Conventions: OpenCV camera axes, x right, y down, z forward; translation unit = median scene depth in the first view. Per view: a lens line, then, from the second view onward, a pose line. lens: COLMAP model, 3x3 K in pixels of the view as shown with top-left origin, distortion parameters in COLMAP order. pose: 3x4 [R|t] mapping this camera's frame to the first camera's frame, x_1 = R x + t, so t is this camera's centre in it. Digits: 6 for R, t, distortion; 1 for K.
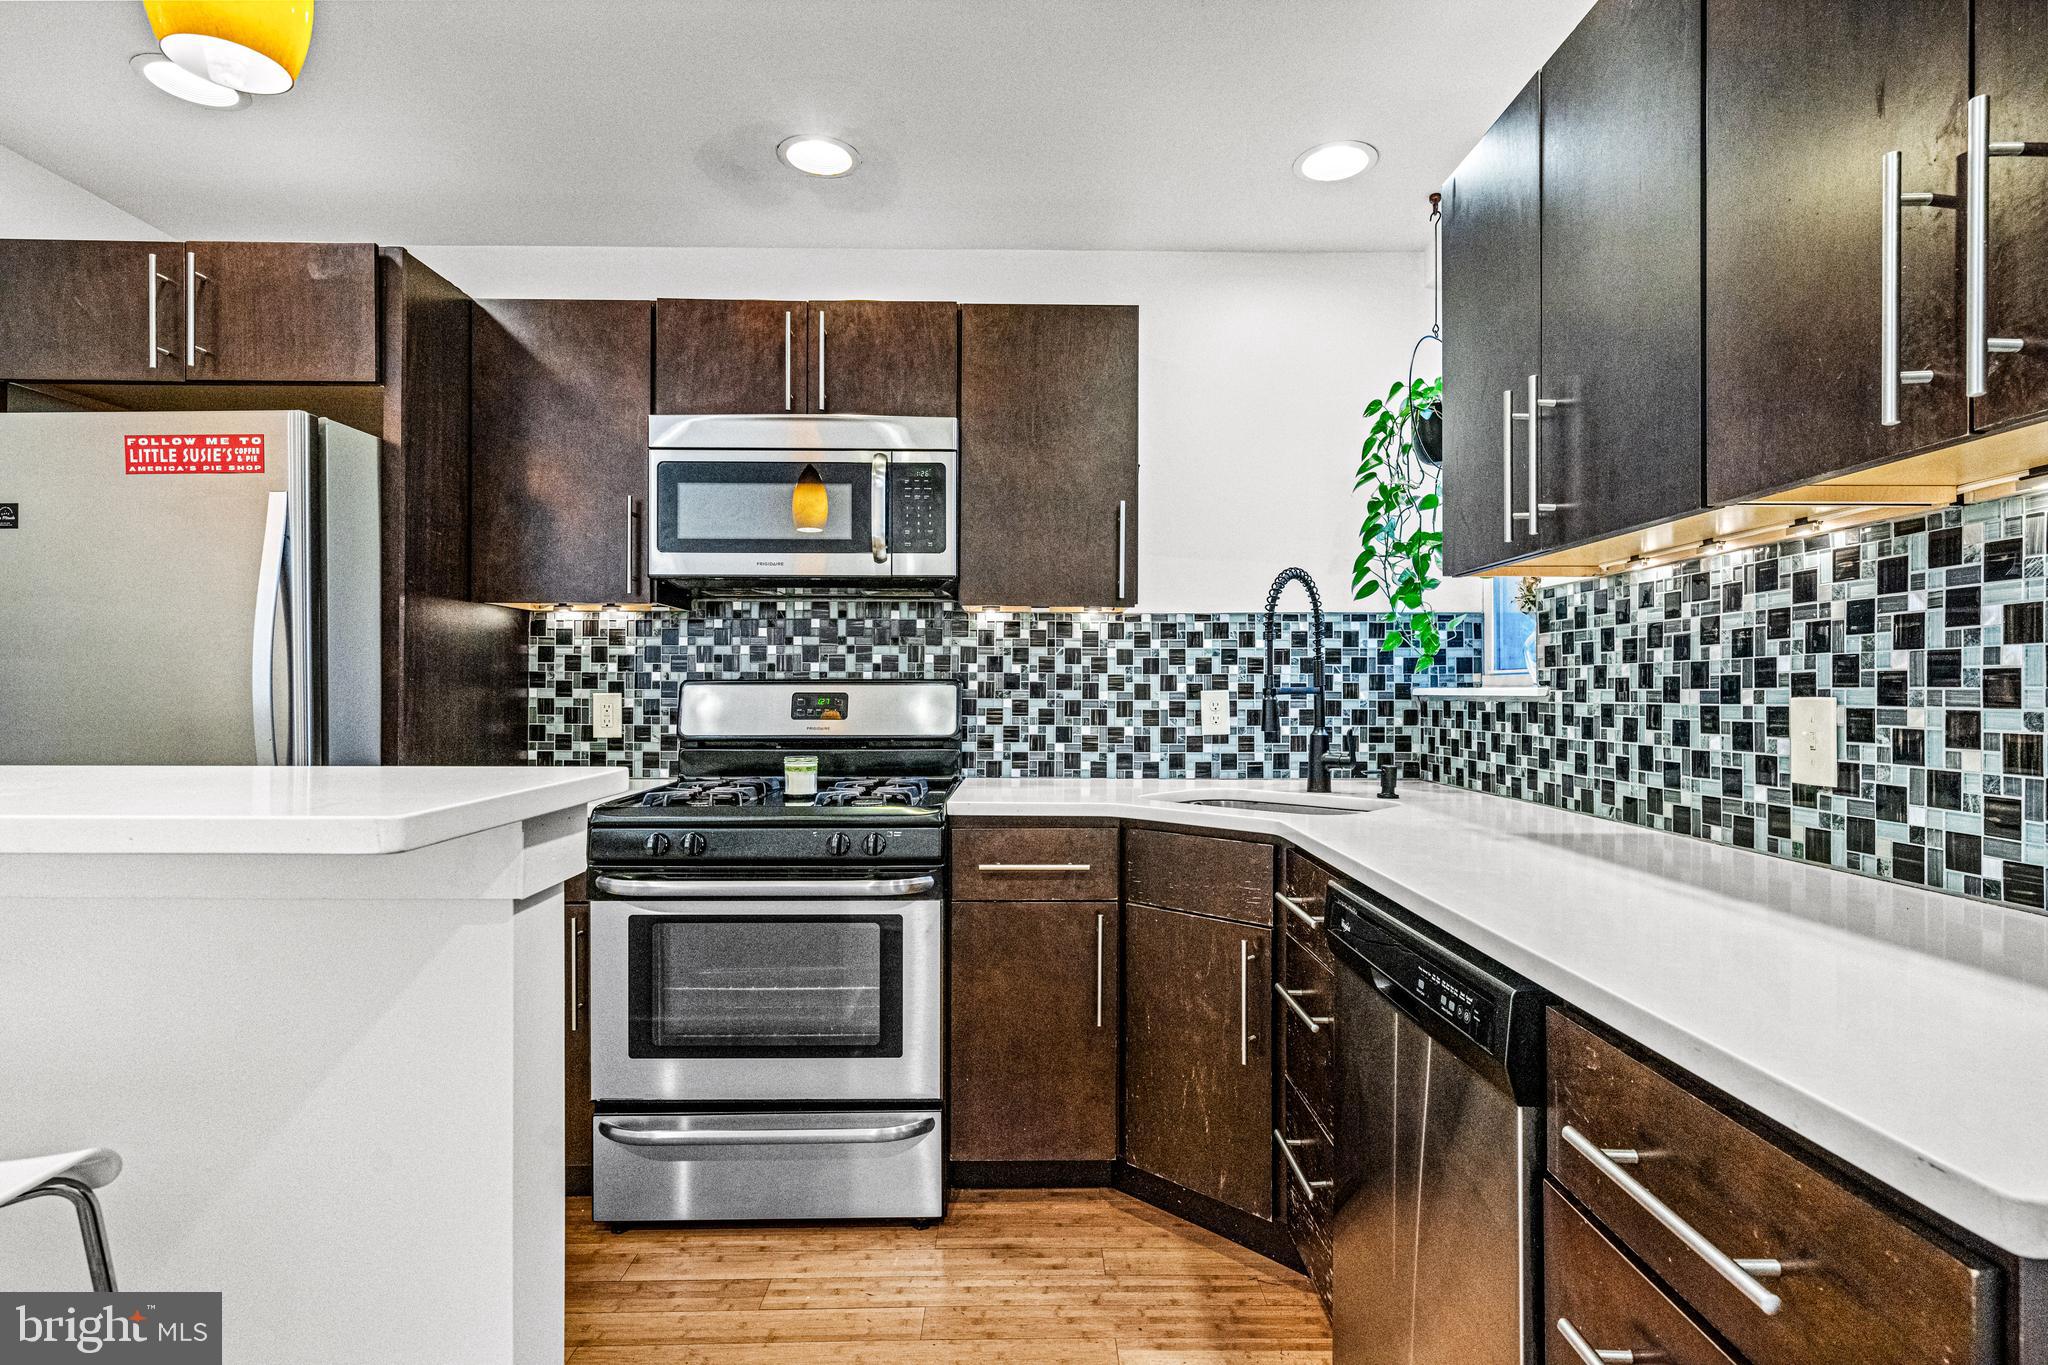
lens RADIAL K [[1014.3, 0, 1031.0], [0, 1014.3, 685.1], [0, 0, 1]] dist [0.006354, -0.001245]
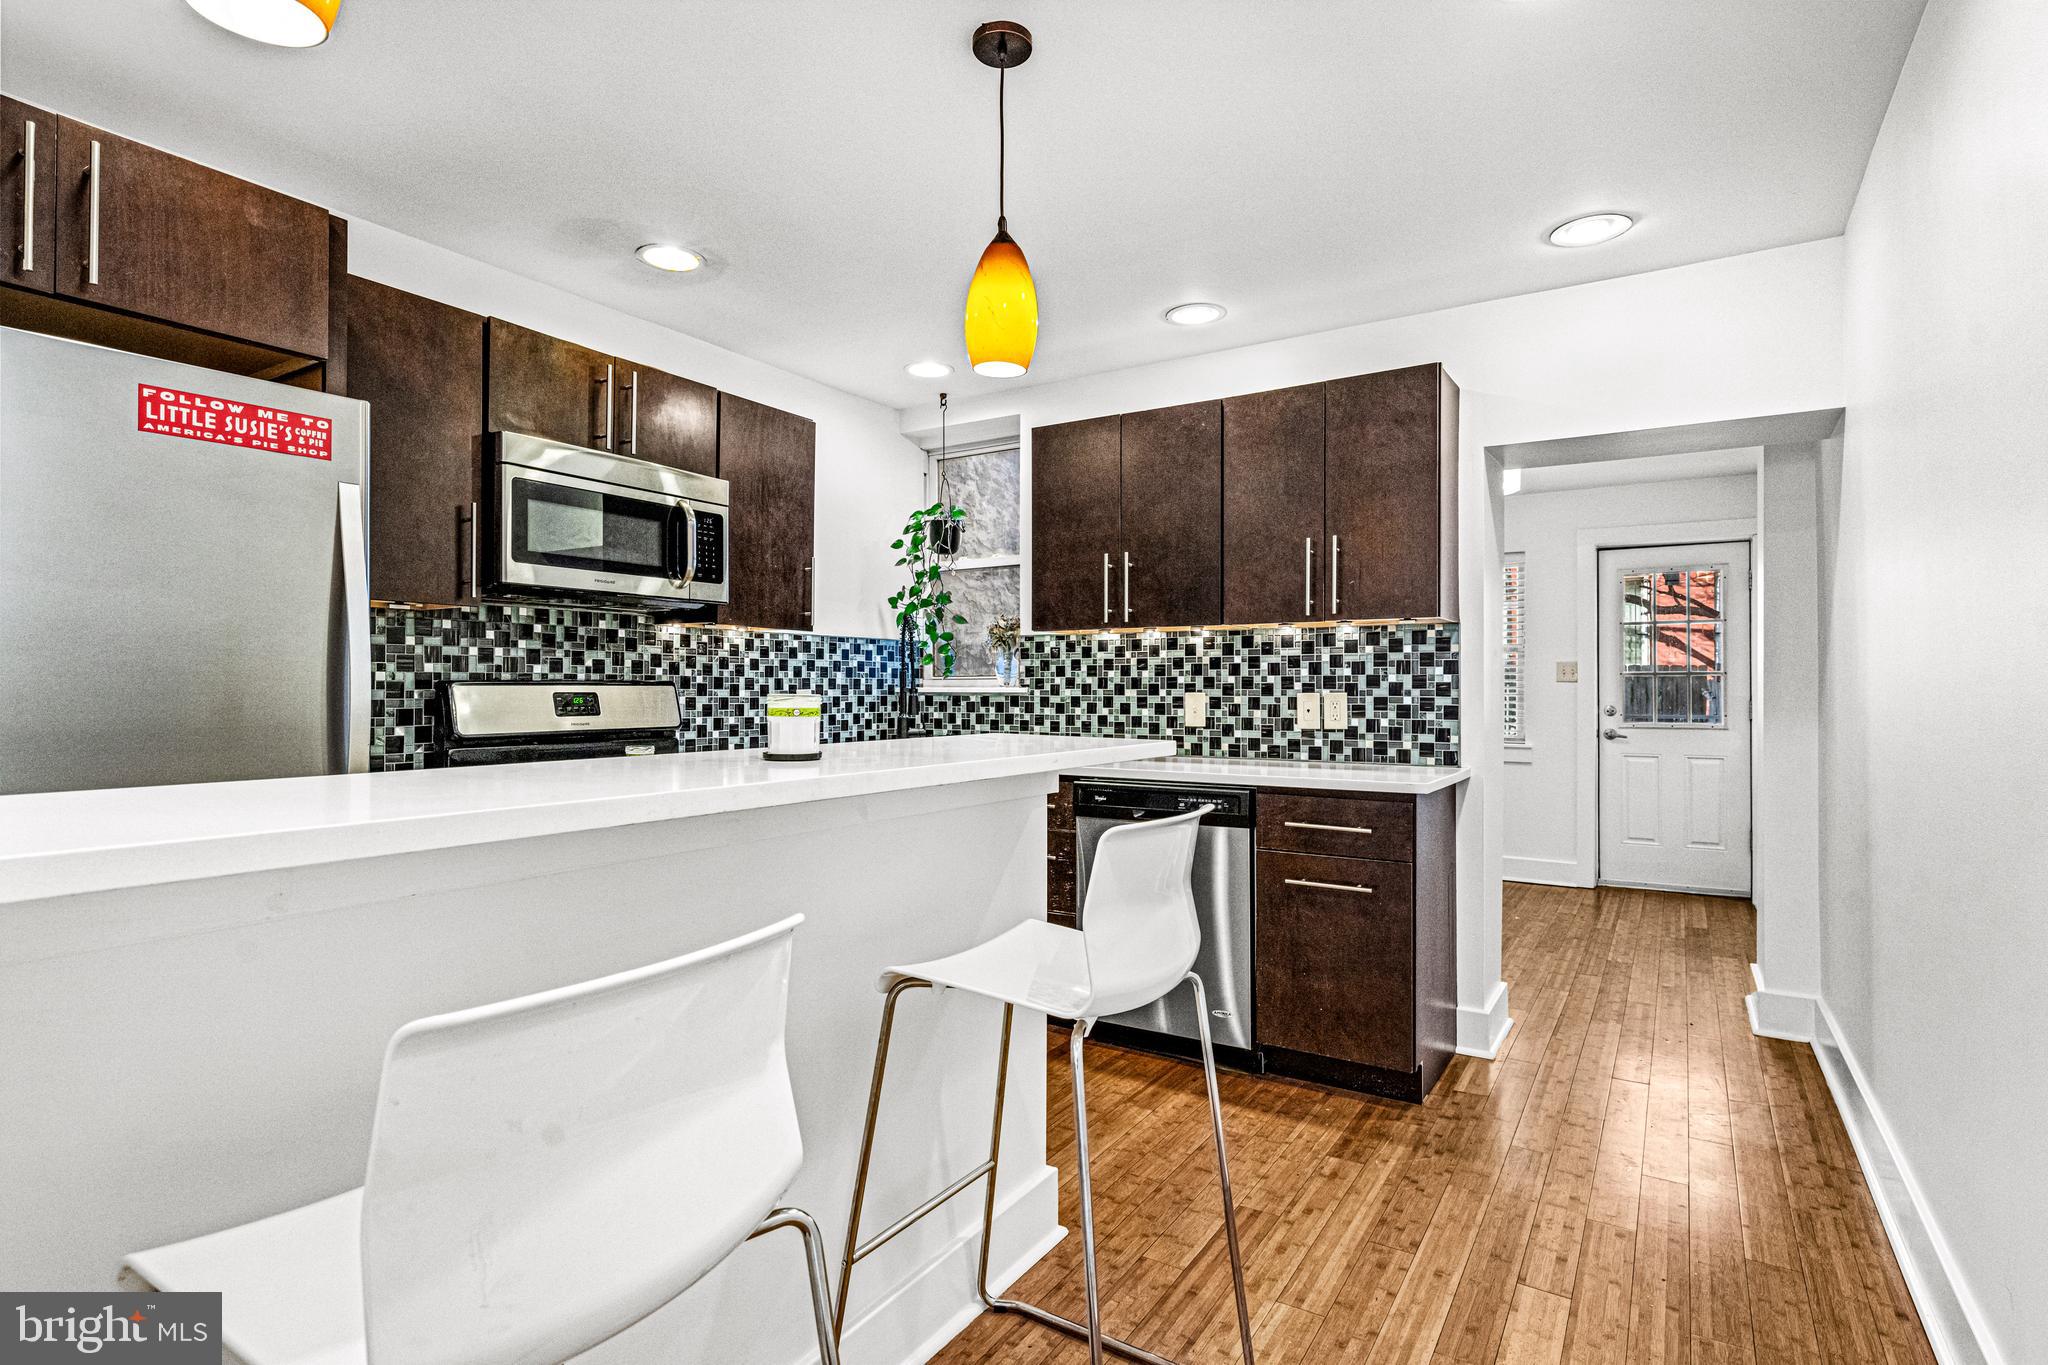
lens RADIAL K [[1014.3, 0, 1026.7], [0, 1014.3, 682.4], [0, 0, 1]] dist [0.006354, -0.001245]
pose [[0.549460, 0.003486, 0.835512, -0.993073], [-0.005358, 0.999985, -0.000649, -0.006290], [-0.835503, -0.004121, 0.549471, -0.041315]]
